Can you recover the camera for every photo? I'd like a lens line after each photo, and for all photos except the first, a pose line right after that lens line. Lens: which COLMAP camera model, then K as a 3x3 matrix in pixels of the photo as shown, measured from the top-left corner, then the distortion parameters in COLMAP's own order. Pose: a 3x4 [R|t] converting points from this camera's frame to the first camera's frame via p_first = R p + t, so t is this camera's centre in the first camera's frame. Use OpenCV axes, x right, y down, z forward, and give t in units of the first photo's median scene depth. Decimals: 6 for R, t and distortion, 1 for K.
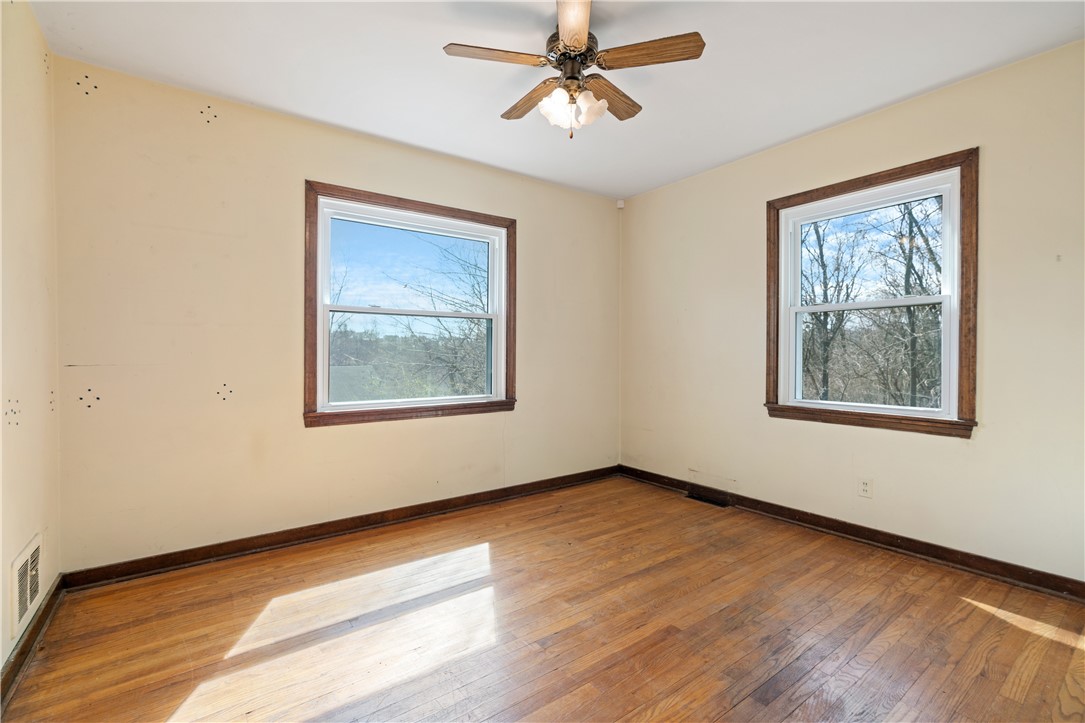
lens RADIAL K [[491.1, 0, 541.0], [0, 491.1, 351.5], [0, 0, 1]] dist [-0.002393, 0.000443]
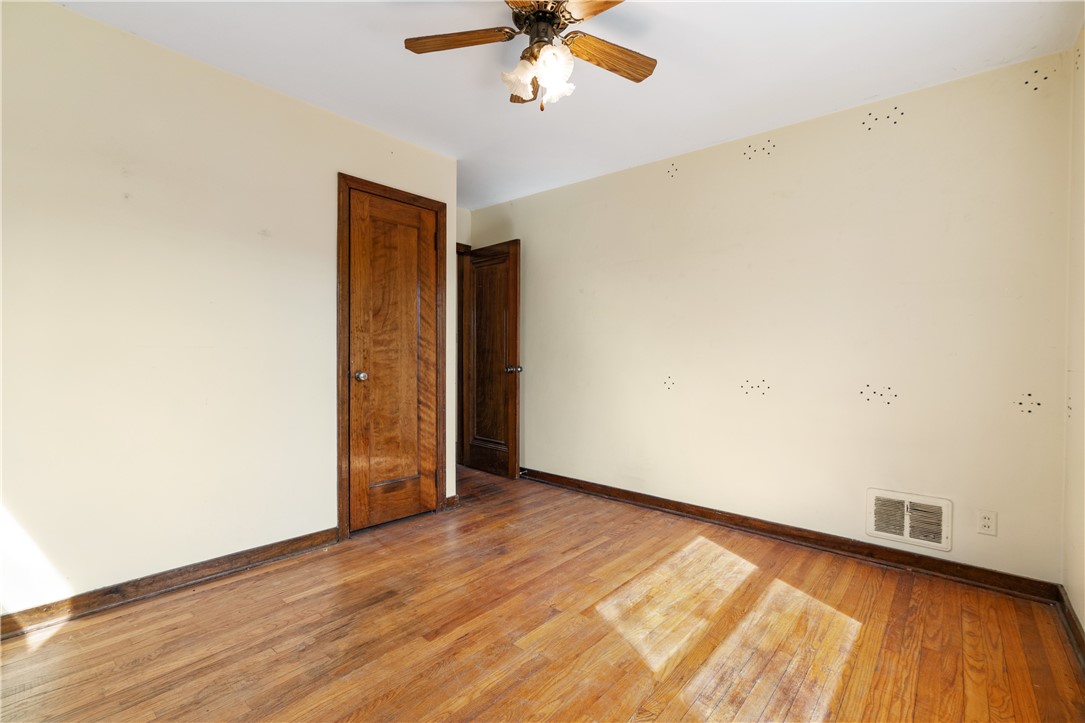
lens RADIAL K [[491.1, 0, 541.0], [0, 491.1, 351.5], [0, 0, 1]] dist [-0.002393, 0.000443]
pose [[-0.974501, -0.009935, -0.224164, 0.272034], [-0.008737, 0.999942, -0.006335, 0.007462], [0.224213, -0.004215, -0.974531, 1.944729]]
